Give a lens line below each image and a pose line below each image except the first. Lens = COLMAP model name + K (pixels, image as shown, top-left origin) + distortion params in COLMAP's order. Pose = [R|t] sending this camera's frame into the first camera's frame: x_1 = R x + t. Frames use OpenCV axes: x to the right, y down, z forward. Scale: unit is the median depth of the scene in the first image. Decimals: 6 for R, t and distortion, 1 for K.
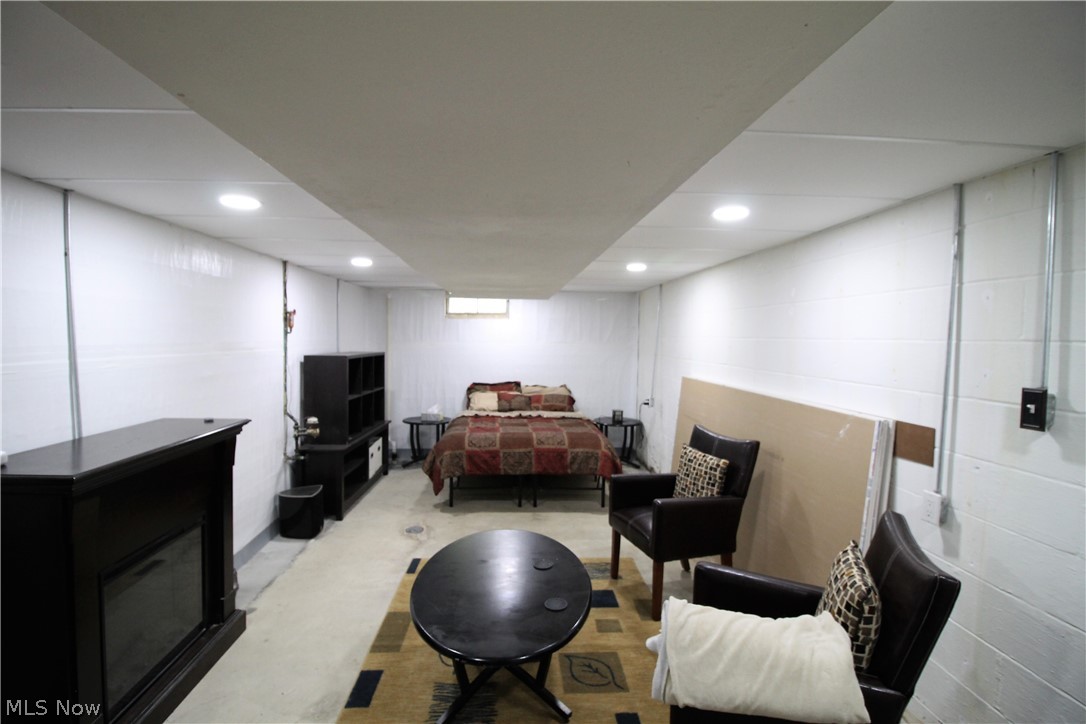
lens RADIAL K [[508.7, 0, 543.3], [0, 508.7, 360.8], [0, 0, 1]] dist [-0.010374, -0.008574]
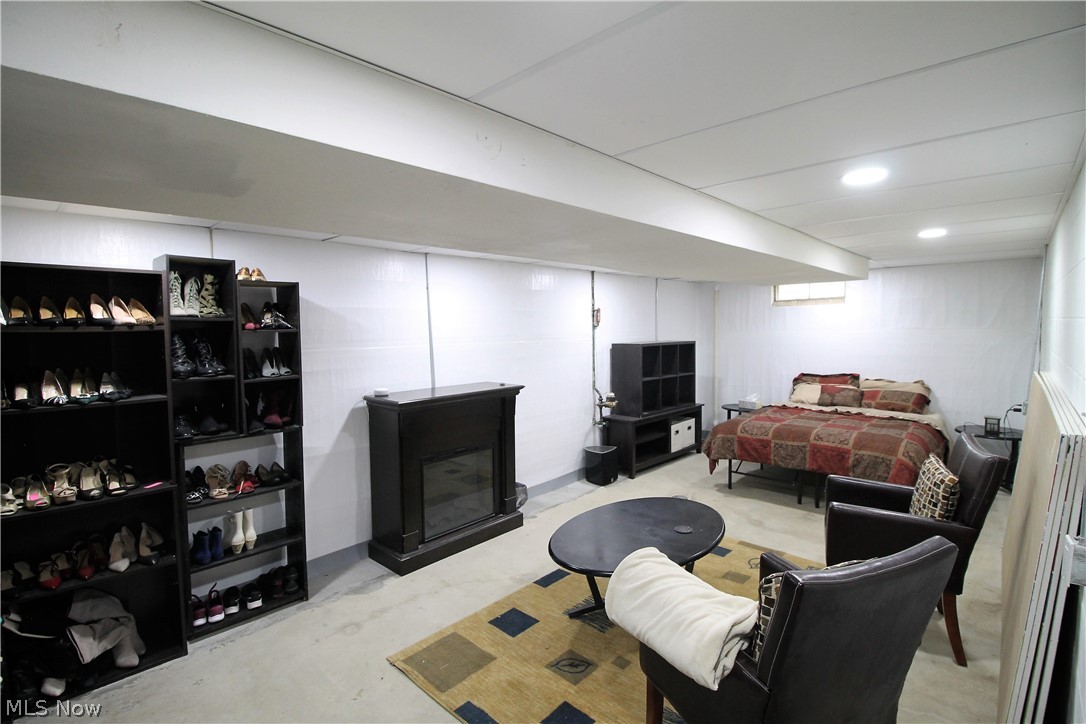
lens RADIAL K [[508.7, 0, 540.3], [0, 508.7, 361.8], [0, 0, 1]] dist [-0.010374, -0.008574]
pose [[0.683281, 0.025734, -0.729701, 0.318637], [-0.010229, 0.999618, 0.025675, 0.003721], [0.730083, -0.010079, 0.683284, 0.005153]]
